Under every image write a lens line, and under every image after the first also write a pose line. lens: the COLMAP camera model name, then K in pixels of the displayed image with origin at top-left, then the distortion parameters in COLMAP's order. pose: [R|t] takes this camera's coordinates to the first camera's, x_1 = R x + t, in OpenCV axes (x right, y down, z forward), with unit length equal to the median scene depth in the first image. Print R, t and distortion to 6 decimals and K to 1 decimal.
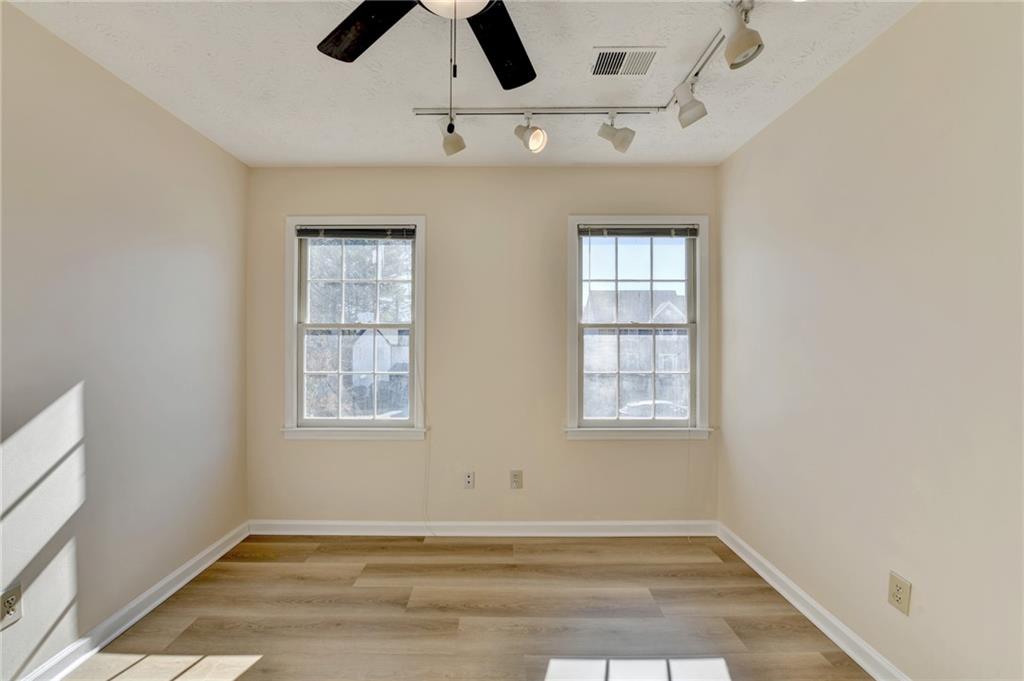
lens RADIAL K [[420.6, 0, 491.6], [0, 420.6, 338.7], [0, 0, 1]] dist [-0.015833, -0.002644]
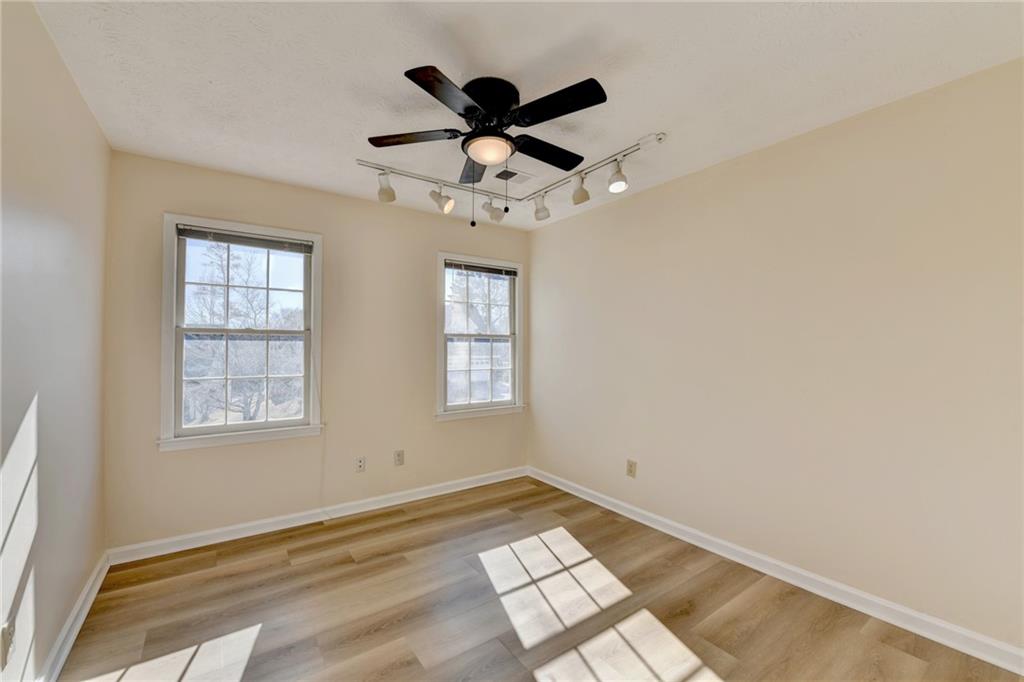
lens RADIAL K [[432.8, 0, 496.8], [0, 432.8, 334.5], [0, 0, 1]] dist [-0.025345, -0.001311]
pose [[0.812989, 0.017470, 0.582016, -0.478138], [-0.004461, 0.999707, -0.023777, -0.000738], [-0.582261, 0.016735, 0.812829, -0.222290]]
